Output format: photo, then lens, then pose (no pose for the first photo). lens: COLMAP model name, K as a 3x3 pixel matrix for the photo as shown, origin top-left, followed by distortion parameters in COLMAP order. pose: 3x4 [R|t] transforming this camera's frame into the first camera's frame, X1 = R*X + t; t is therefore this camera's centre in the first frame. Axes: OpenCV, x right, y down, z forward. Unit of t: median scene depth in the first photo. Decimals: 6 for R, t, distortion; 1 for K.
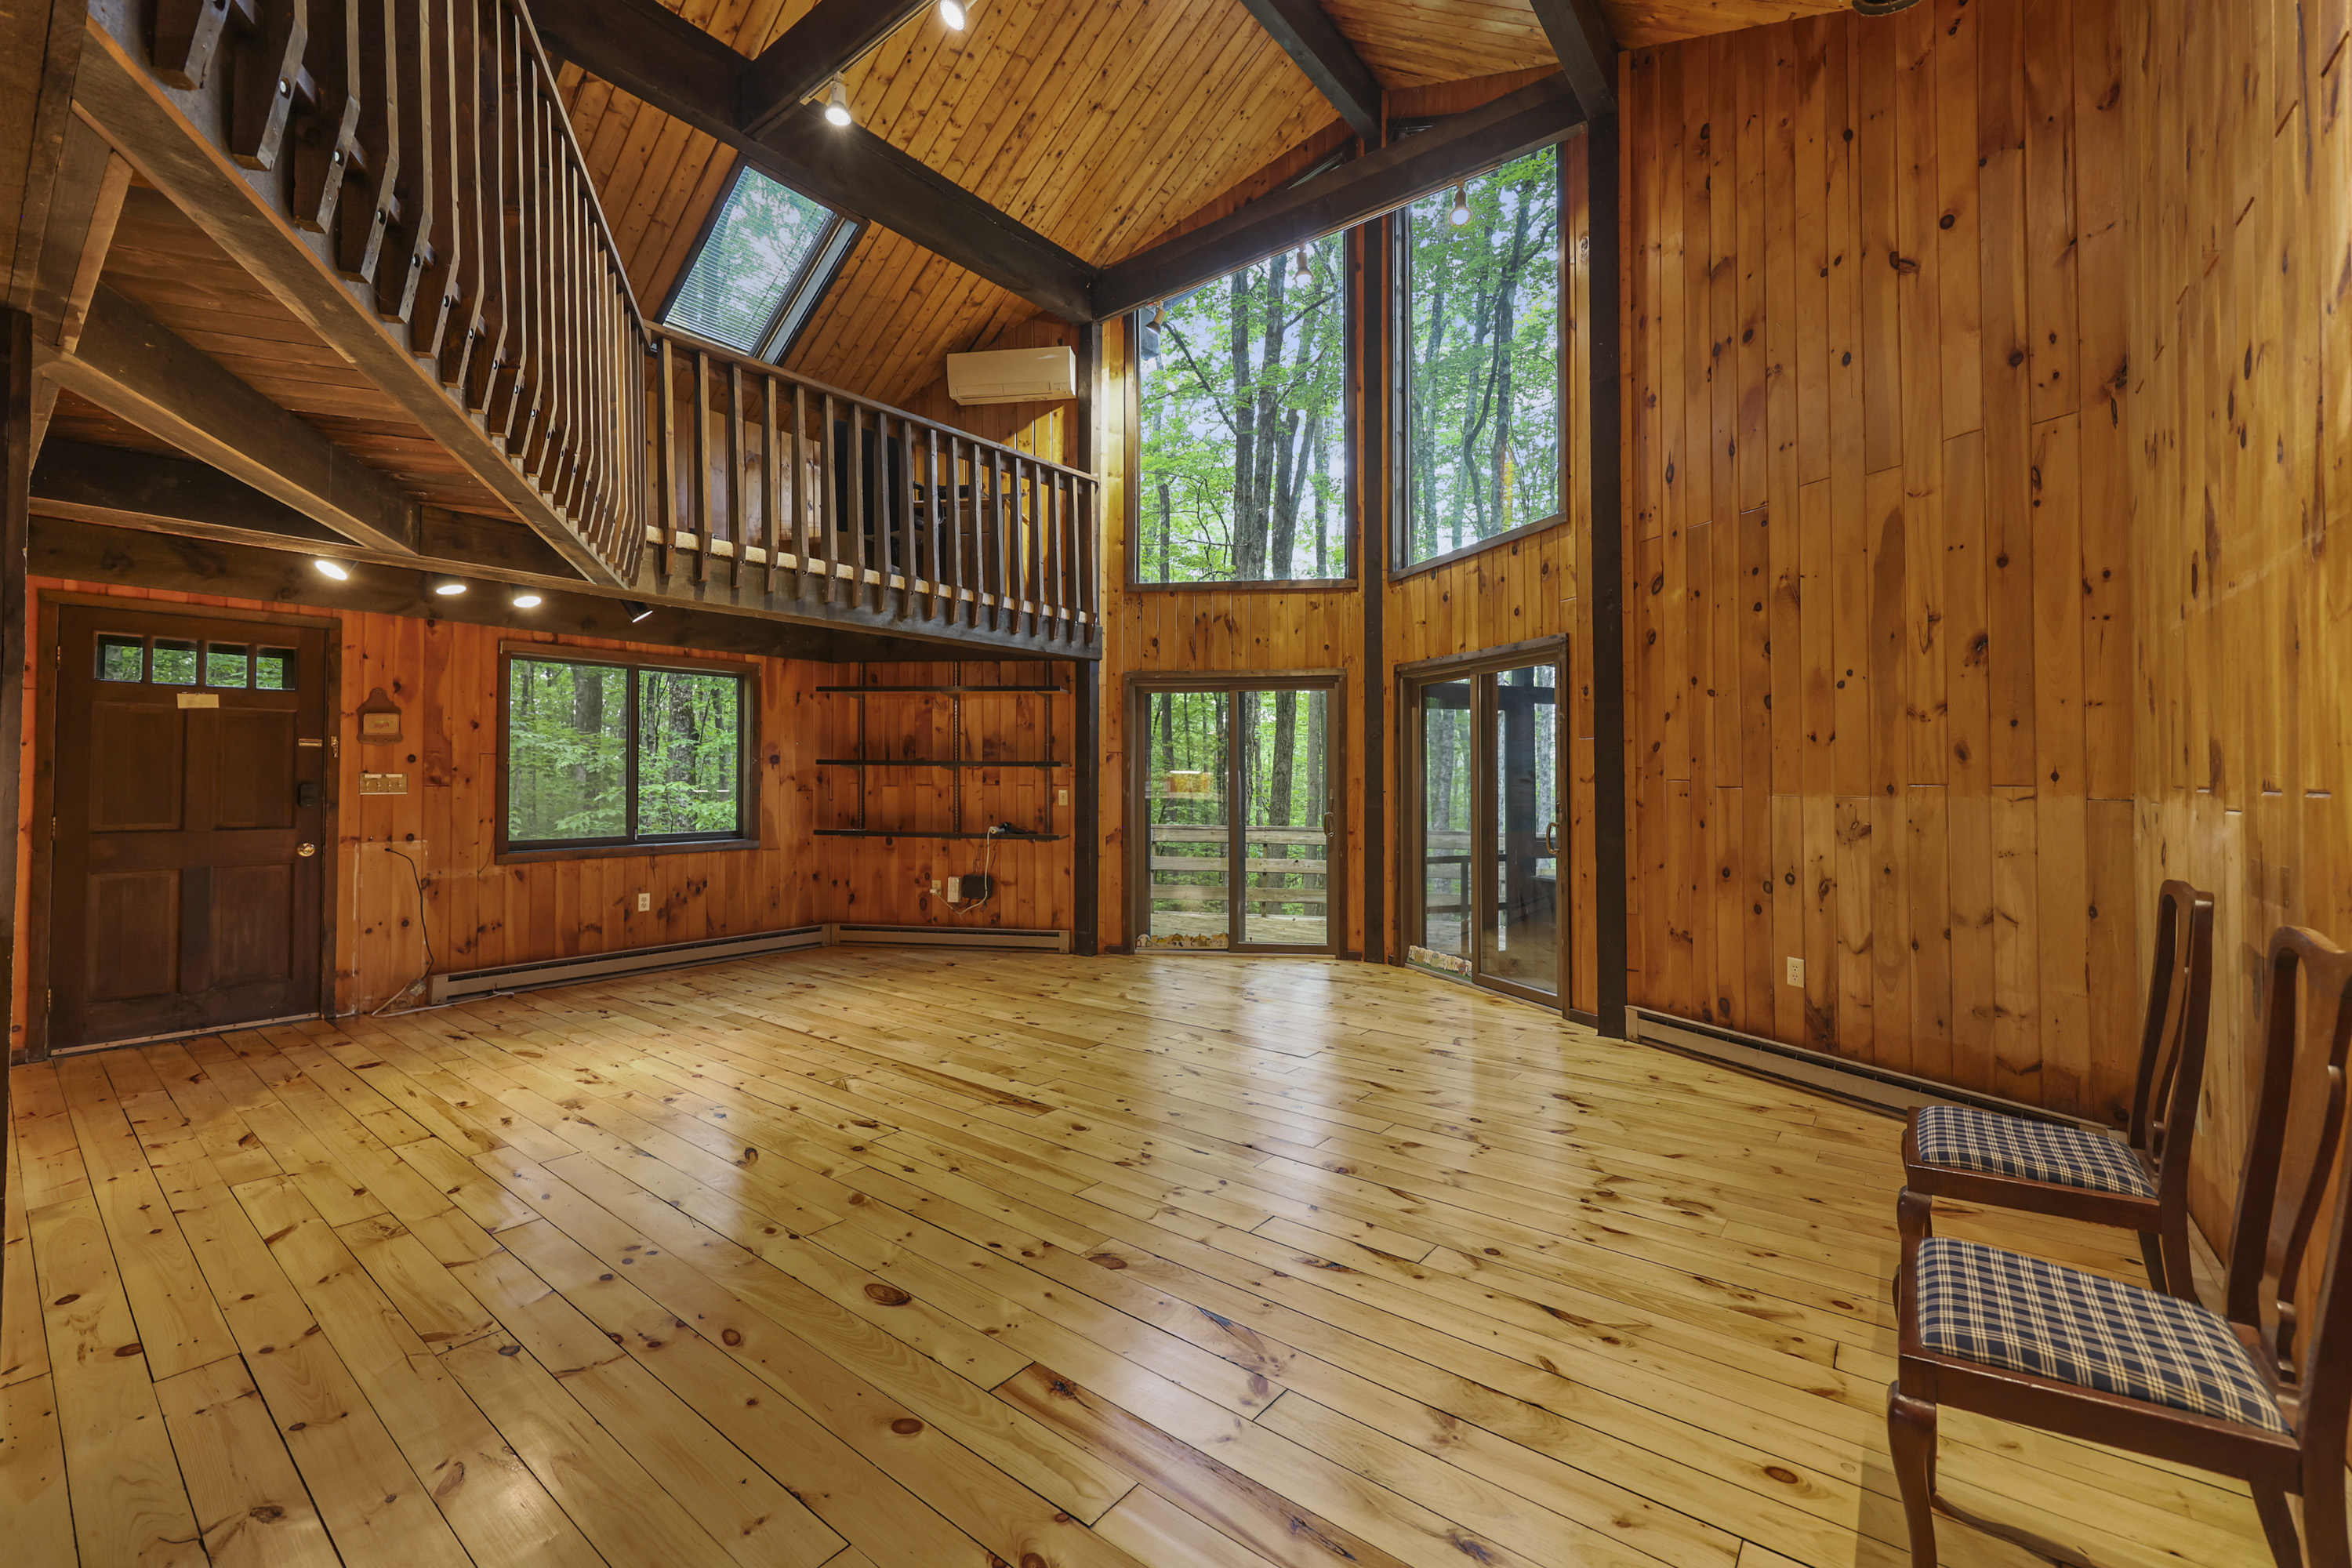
lens RADIAL K [[950.8, 0, 1173.8], [0, 950.8, 760.5], [0, 0, 1]] dist [-0.005310, 0.001768]
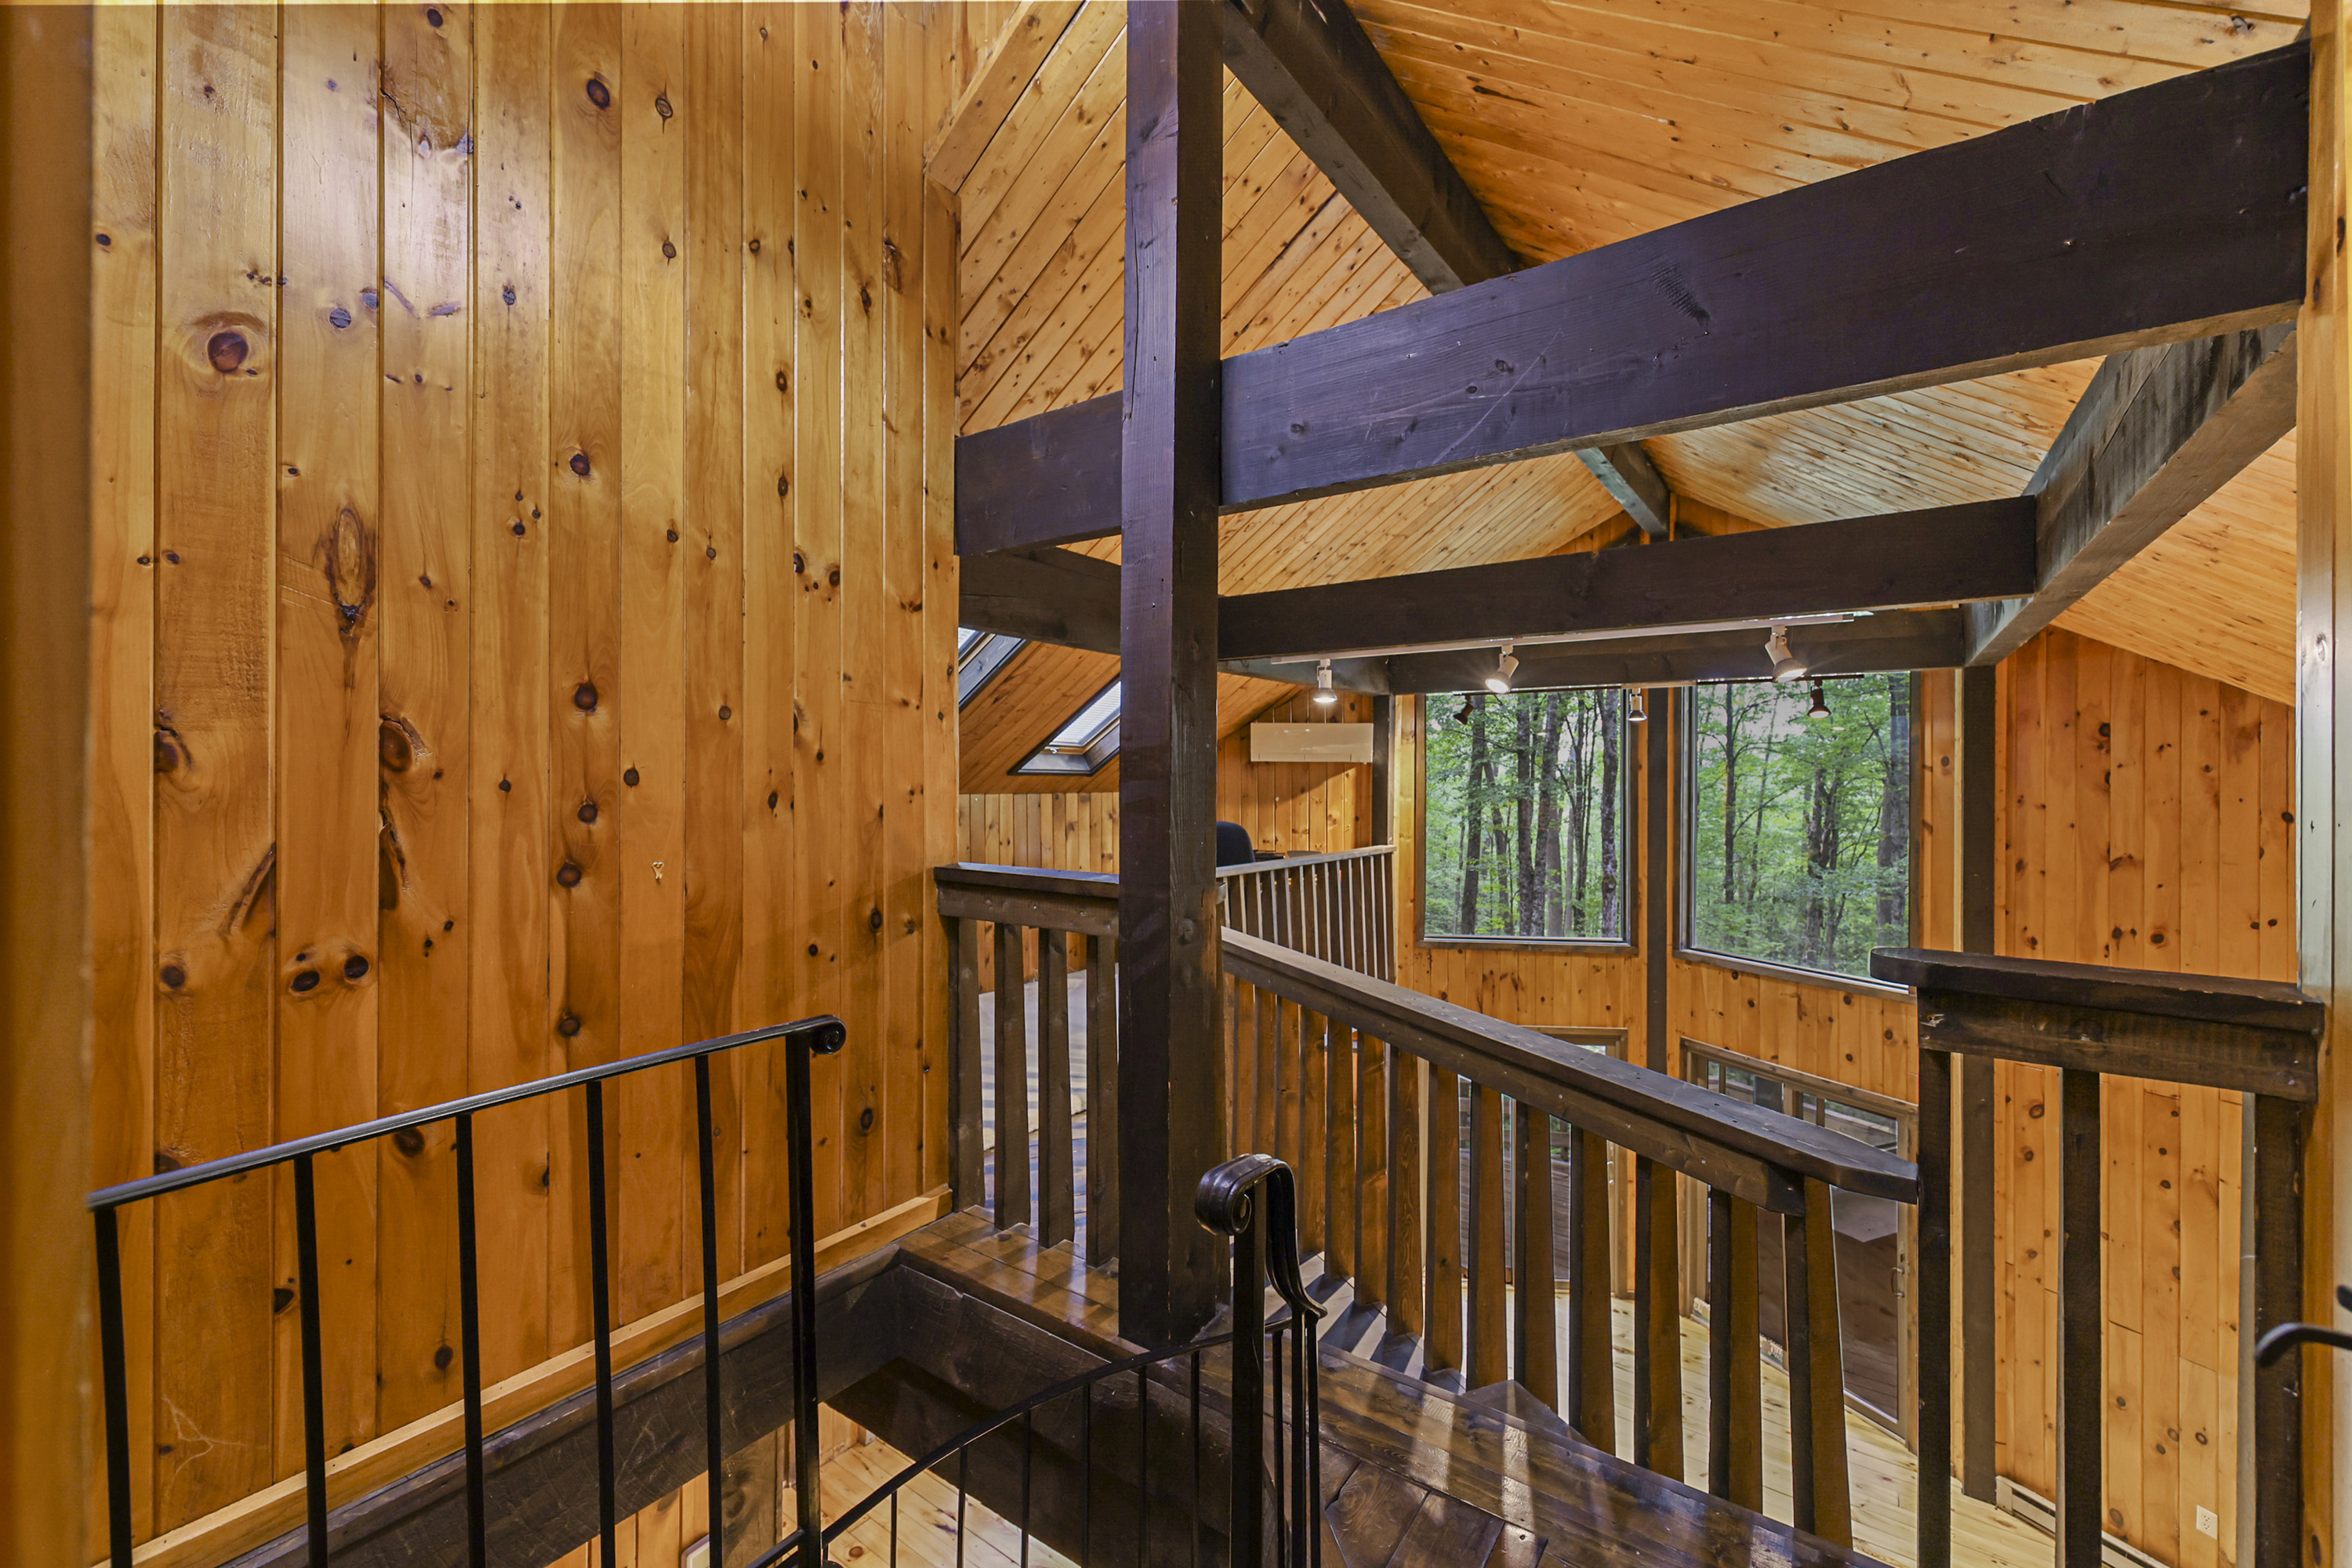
lens RADIAL K [[950.8, 0, 1156.4], [0, 950.8, 773.2], [0, 0, 1]] dist [-0.005310, 0.001768]
pose [[0.999932, 0.007642, 0.008764, -0.548422], [-0.007756, 0.999885, 0.013068, -0.597029], [-0.008663, -0.013135, 0.999876, -0.104939]]
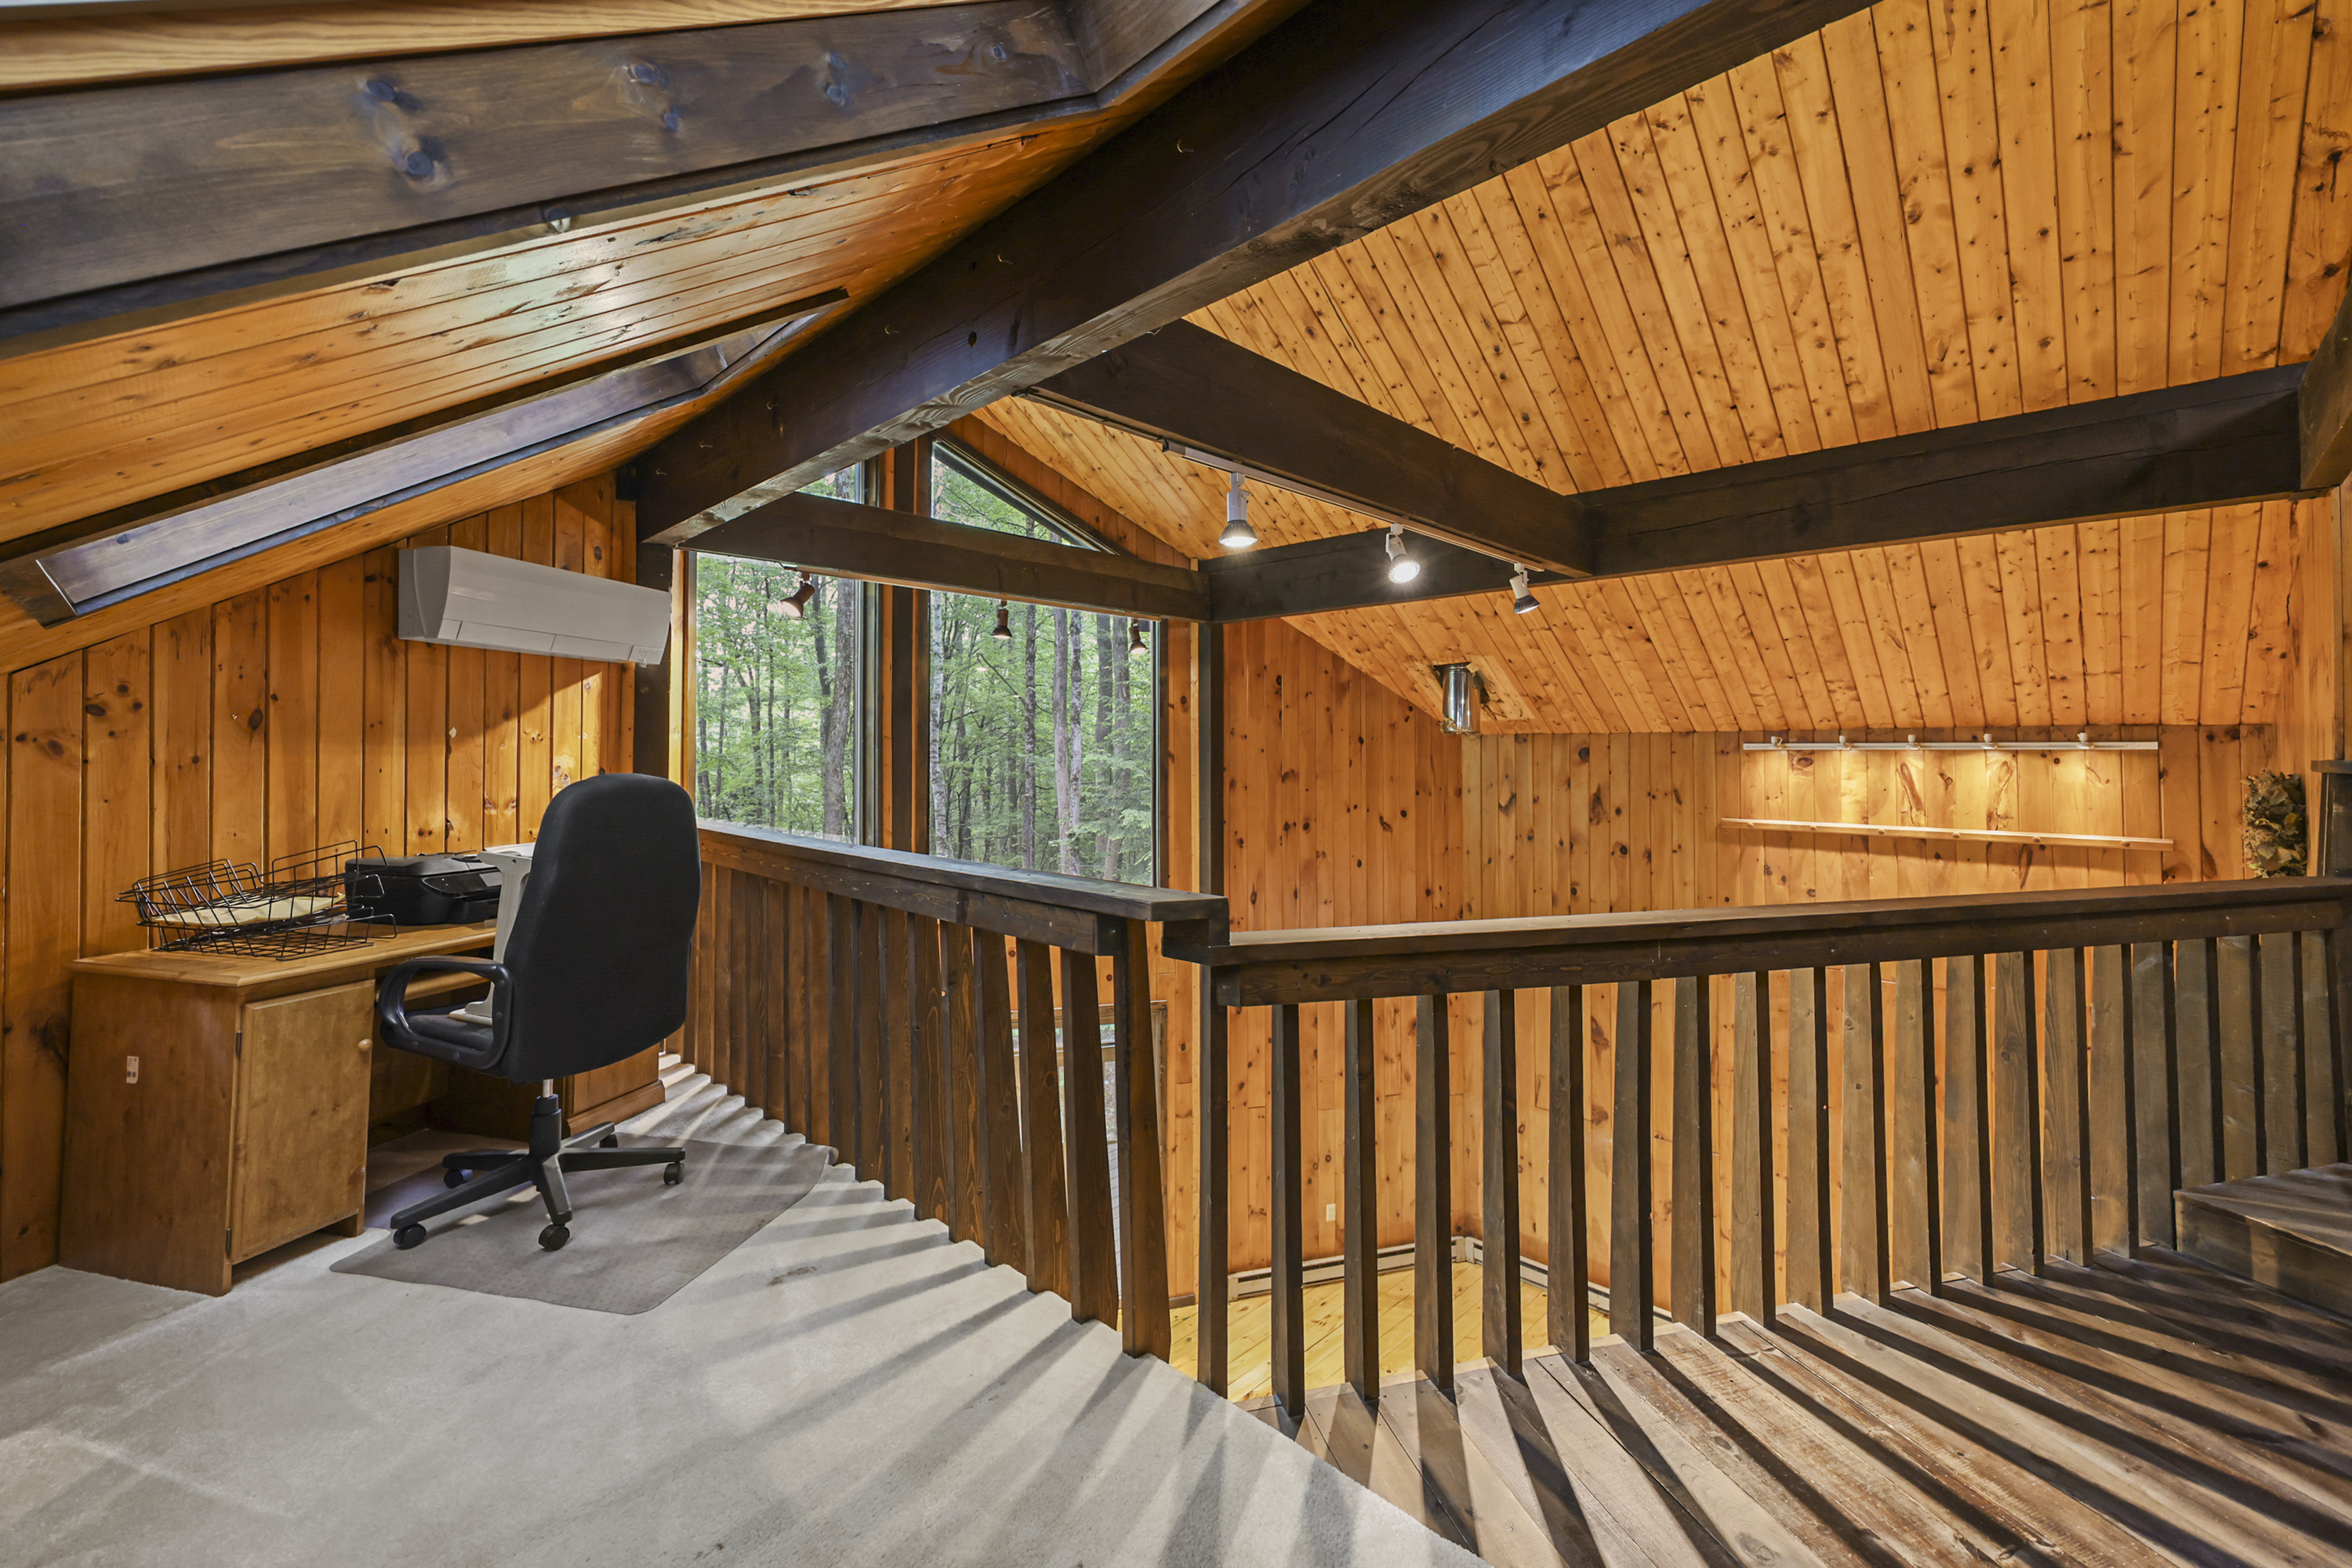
lens RADIAL K [[986.3, 0, 1186.5], [0, 986.3, 717.4], [0, 0, 1]] dist [0.000264, 0.000348]
pose [[0.112705, 0.037253, 0.992930, -1.026604], [-0.017162, 0.999221, -0.035541, -0.524876], [-0.993480, -0.013036, 0.113257, 0.930959]]
